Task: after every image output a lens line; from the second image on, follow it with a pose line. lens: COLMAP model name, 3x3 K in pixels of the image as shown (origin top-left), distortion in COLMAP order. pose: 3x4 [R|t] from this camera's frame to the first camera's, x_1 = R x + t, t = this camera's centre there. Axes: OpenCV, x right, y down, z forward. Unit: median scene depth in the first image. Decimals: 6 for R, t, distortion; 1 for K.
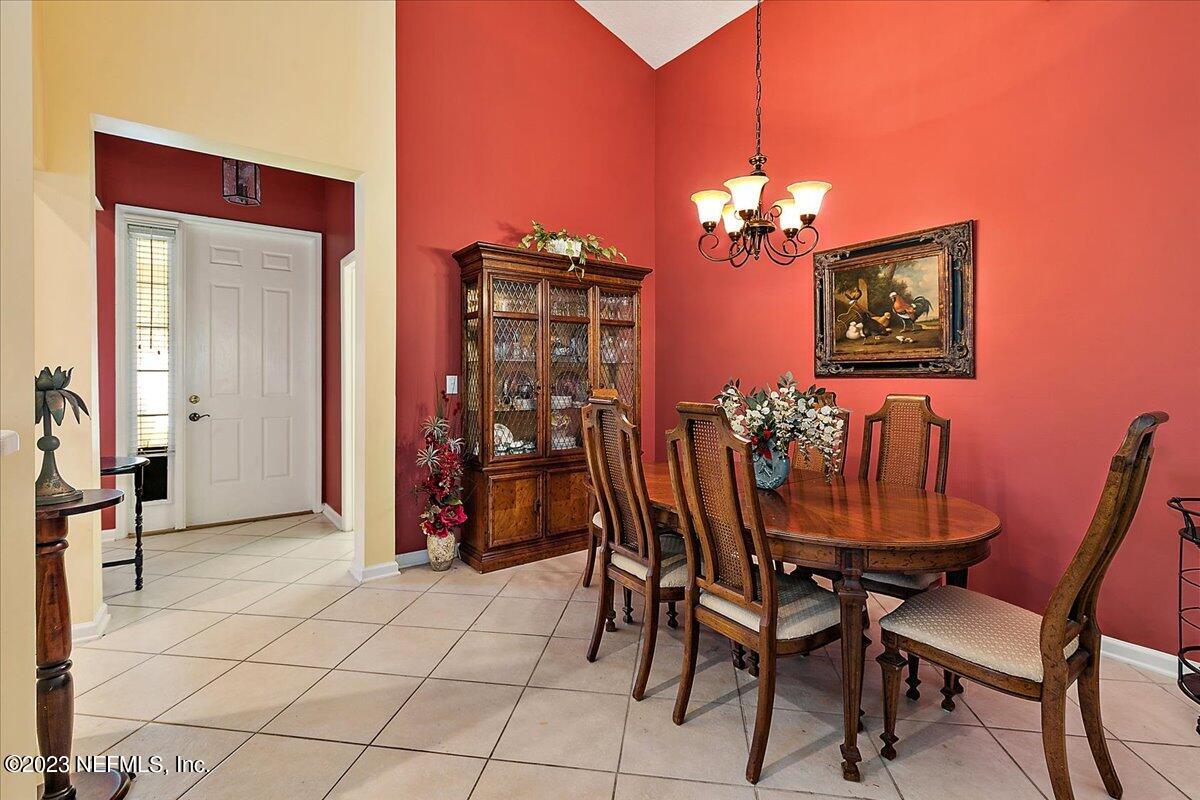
lens RADIAL K [[550.9, 0, 597.8], [0, 550.9, 381.9], [0, 0, 1]] dist [0.009150, -0.000522]
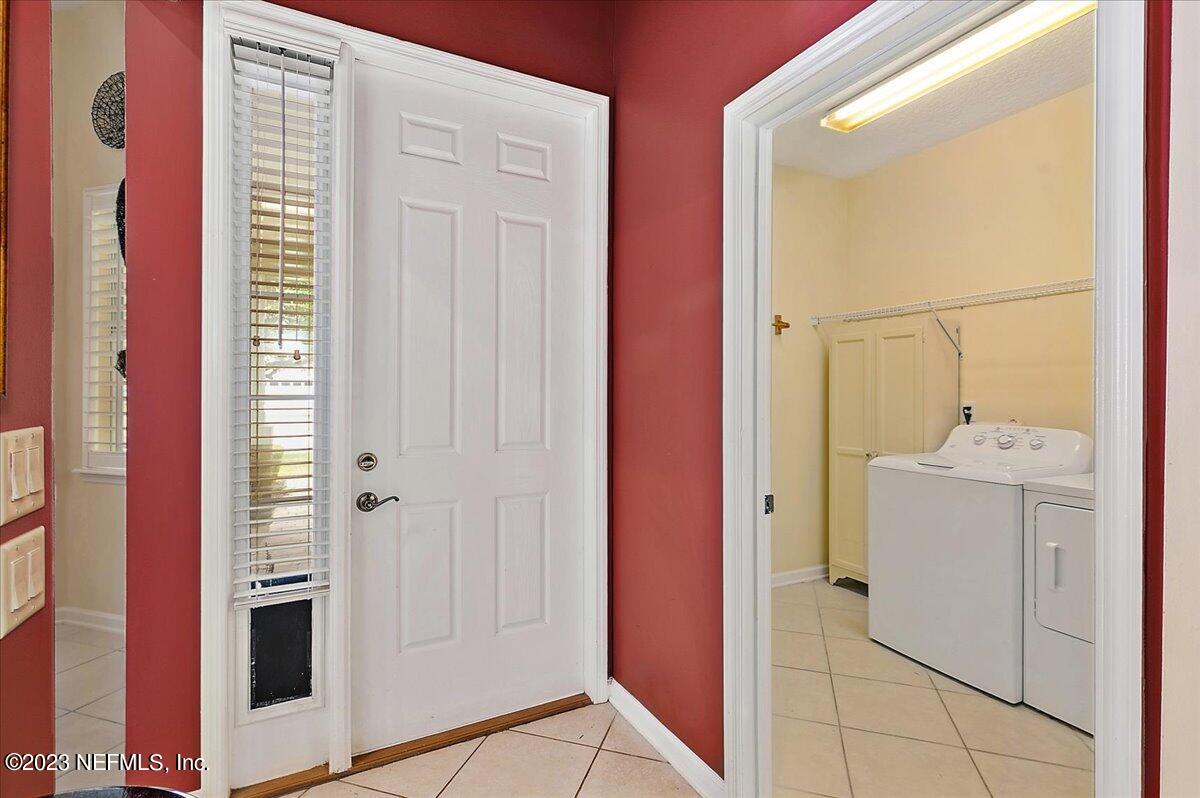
lens RADIAL K [[550.9, 0, 600.8], [0, 550.9, 392.9], [0, 0, 1]] dist [0.009150, -0.000522]
pose [[0.989762, 0.000147, -0.142726, -0.471936], [-0.000449, 0.999998, -0.002083, -0.021900], [0.142725, 0.002126, 0.989760, 0.579540]]
